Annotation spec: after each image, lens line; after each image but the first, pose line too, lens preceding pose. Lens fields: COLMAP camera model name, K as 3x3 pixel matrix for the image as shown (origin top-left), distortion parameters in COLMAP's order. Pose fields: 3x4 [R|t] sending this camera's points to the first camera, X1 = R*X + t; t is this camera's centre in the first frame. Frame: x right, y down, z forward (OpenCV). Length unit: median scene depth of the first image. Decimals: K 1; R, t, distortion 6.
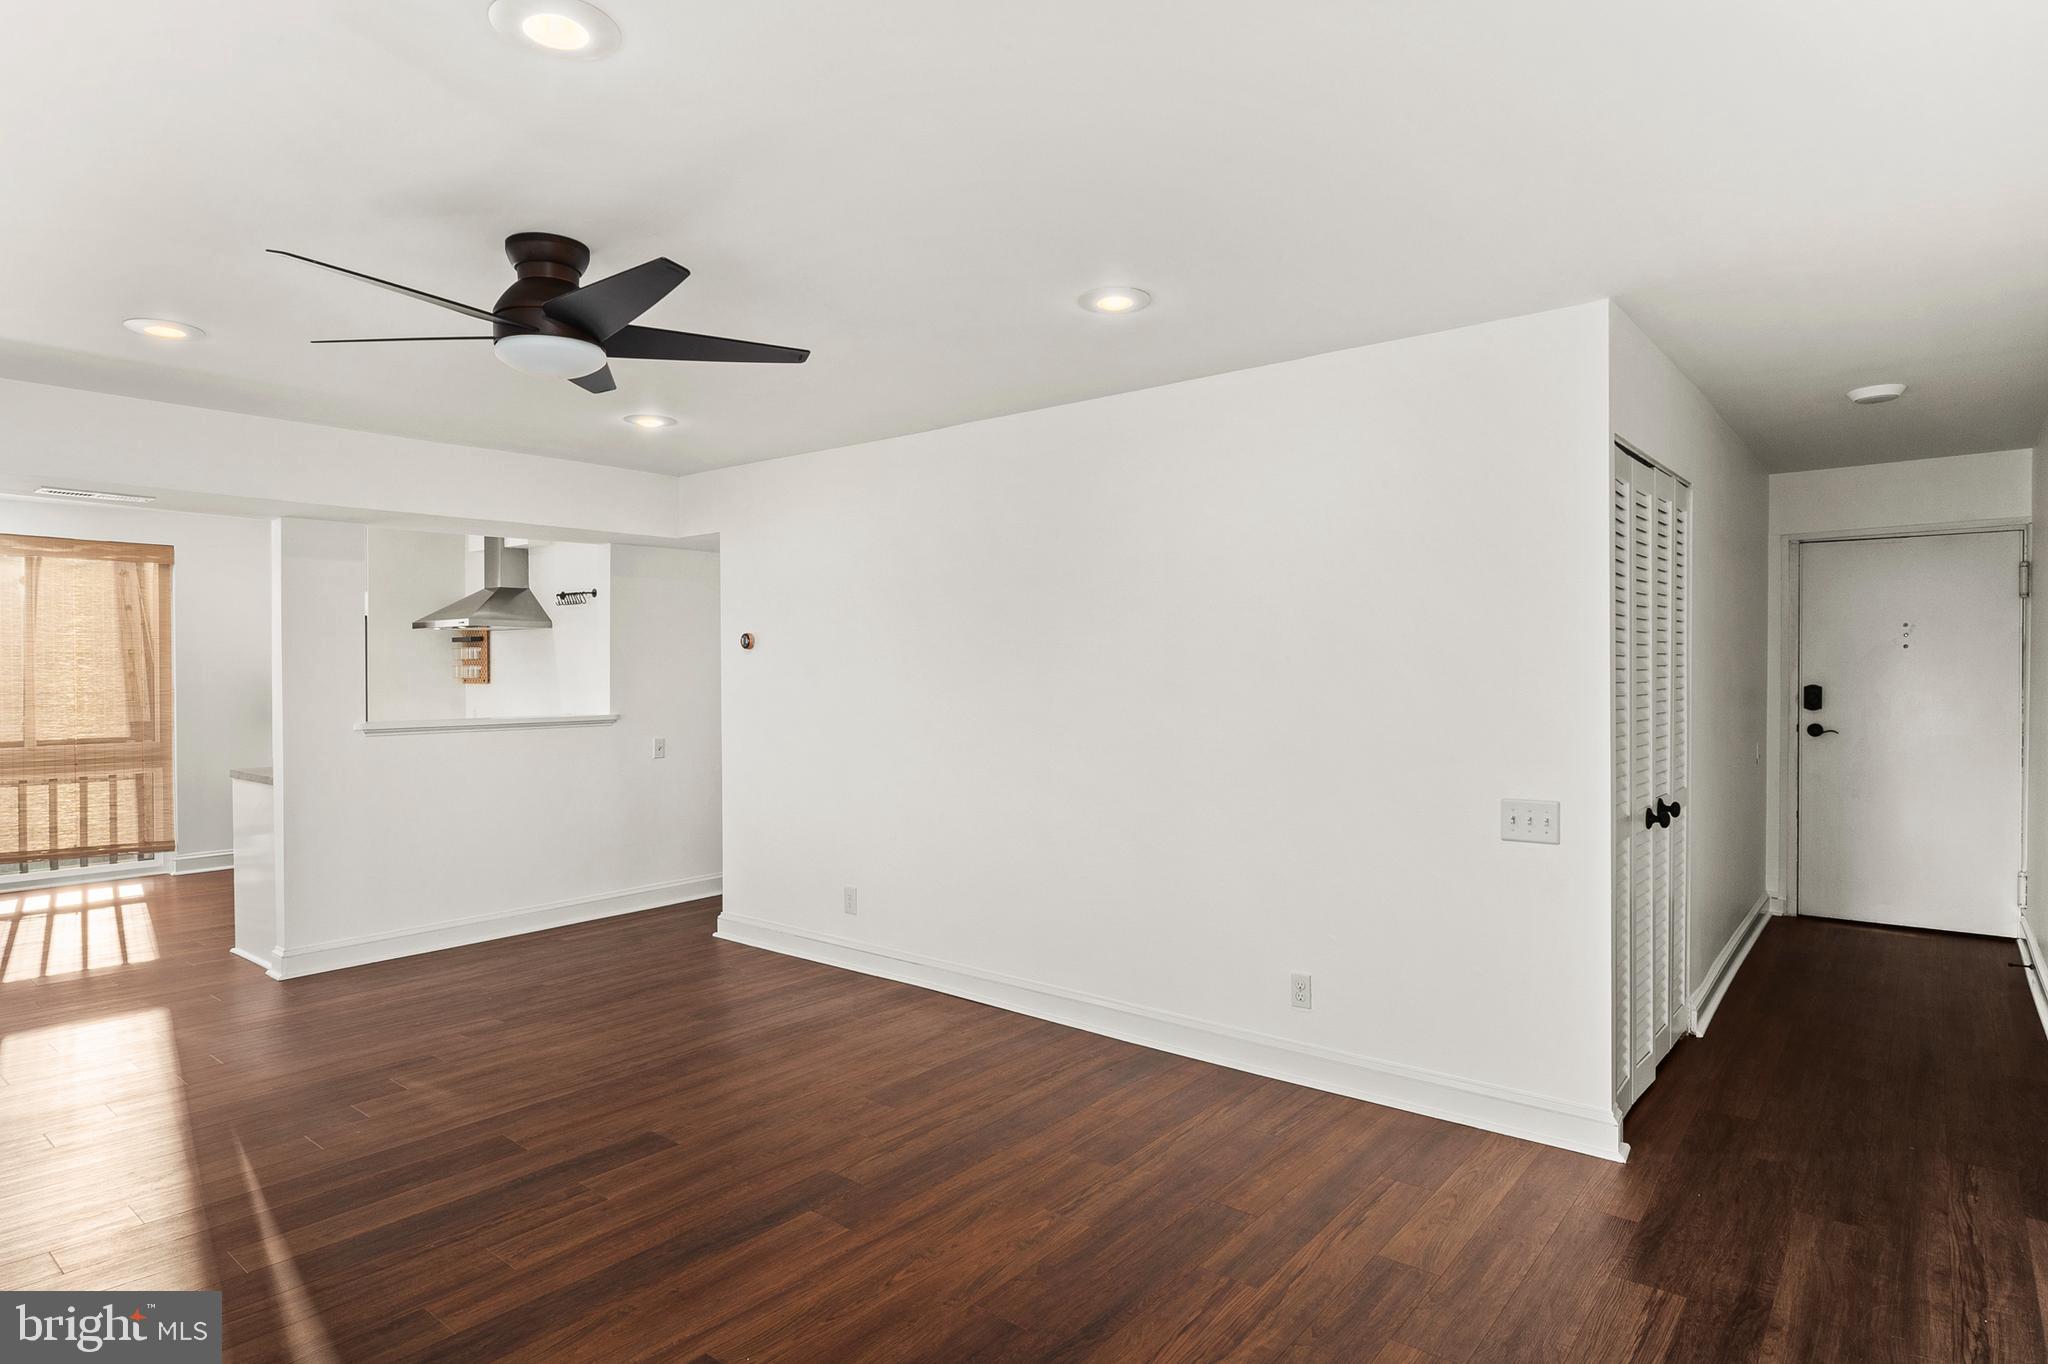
lens RADIAL K [[1125.7, 0, 1023.9], [0, 1125.7, 652.4], [0, 0, 1]] dist [-0.002175, -0.001306]
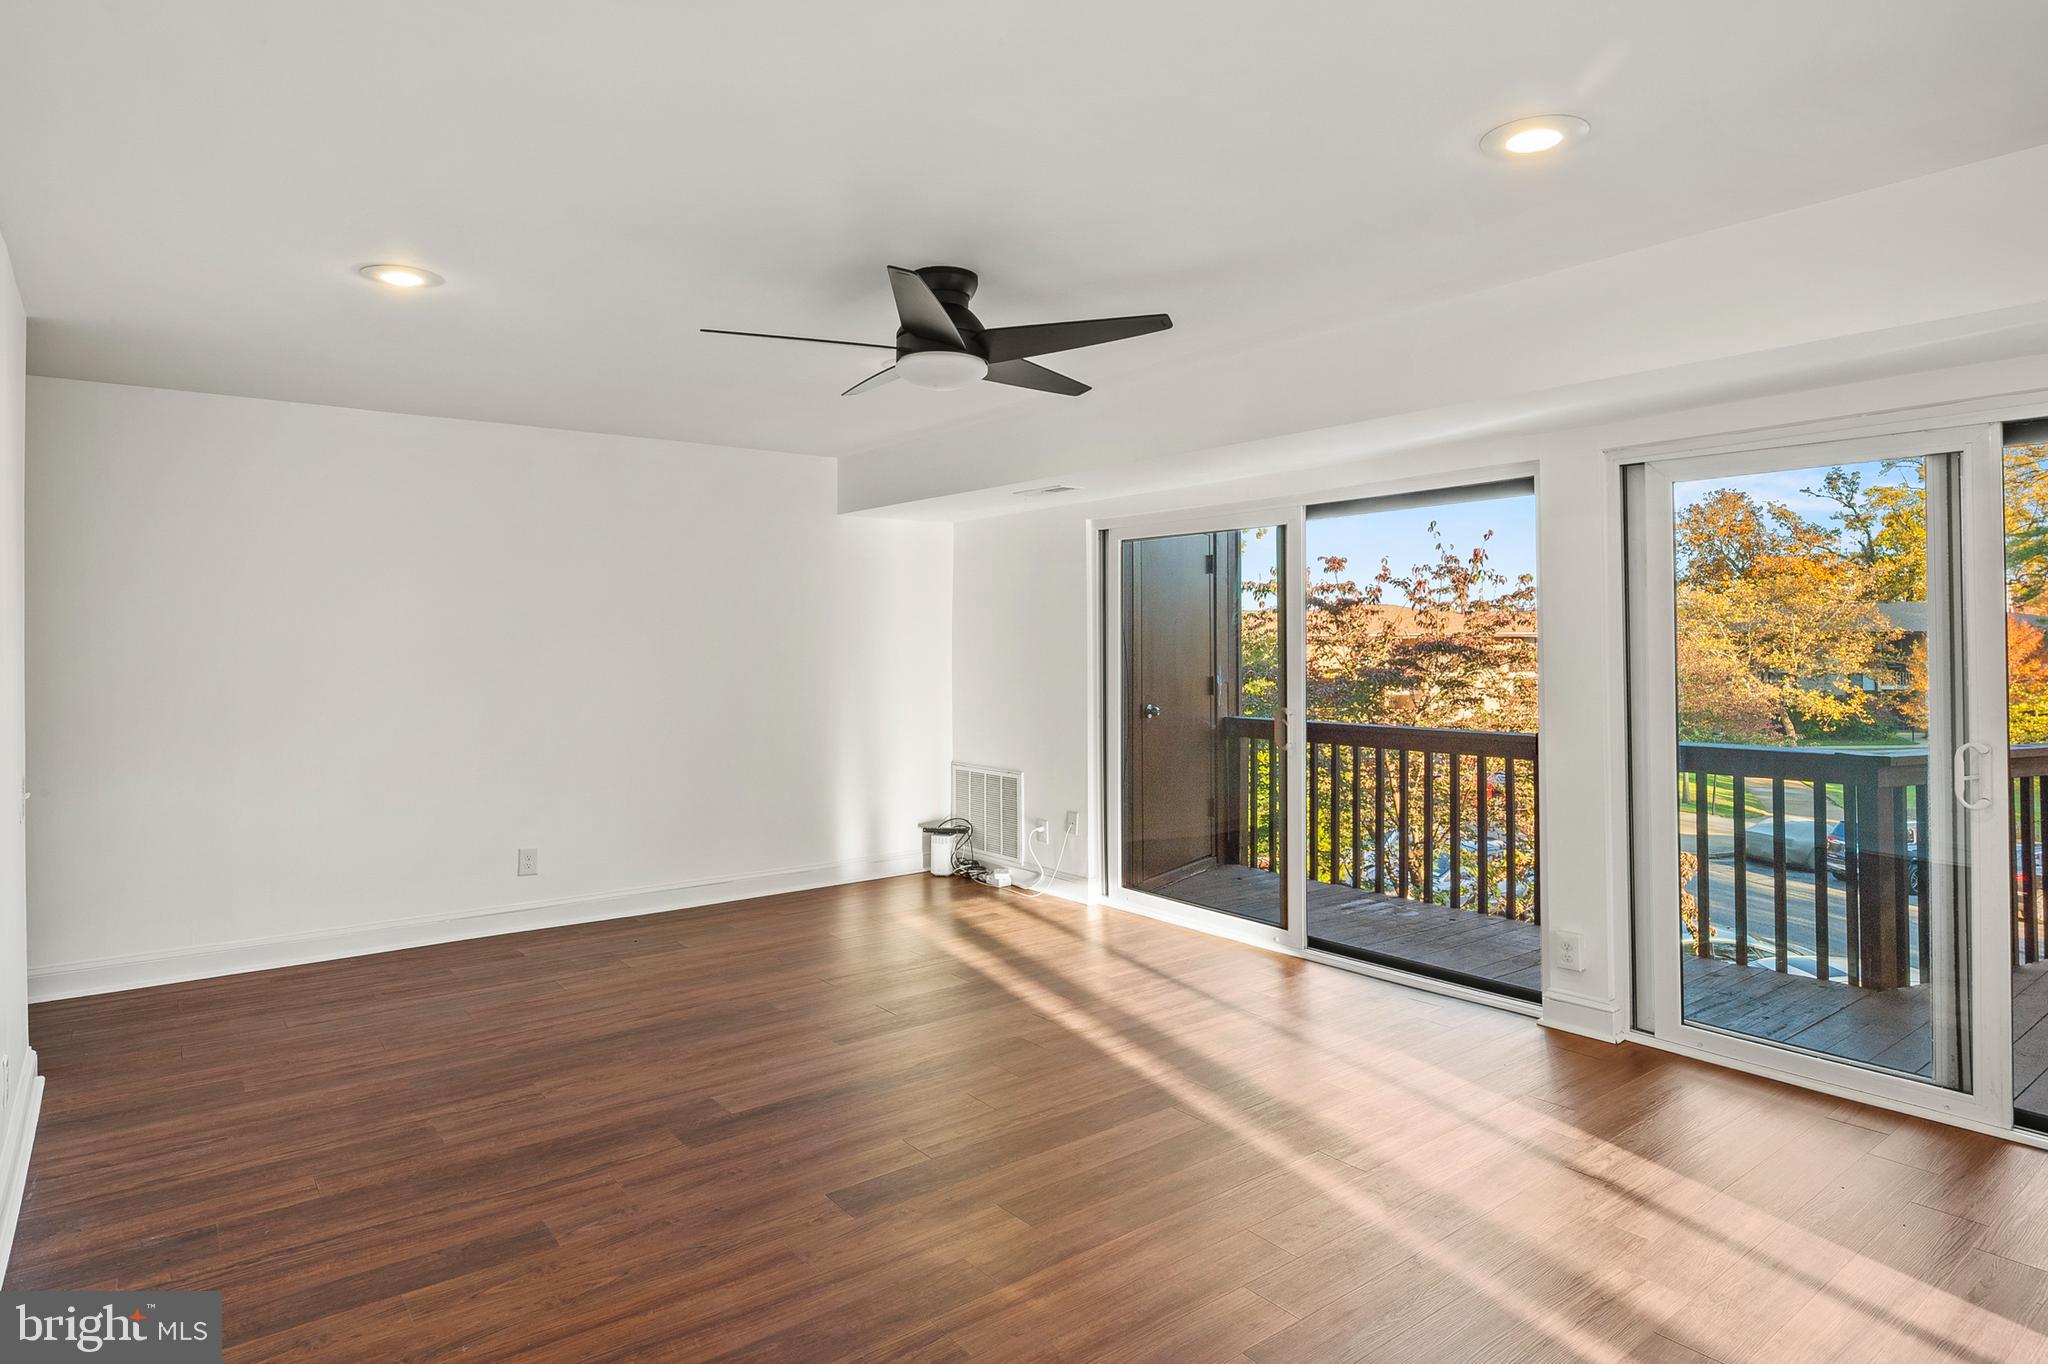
lens RADIAL K [[1125.7, 0, 1023.9], [0, 1125.7, 652.4], [0, 0, 1]] dist [-0.002175, -0.001306]
pose [[-0.974426, 0.004741, 0.224660, -0.643568], [0.005983, 0.999970, 0.004849, 0.027259], [-0.224631, 0.006069, -0.974425, 1.789783]]
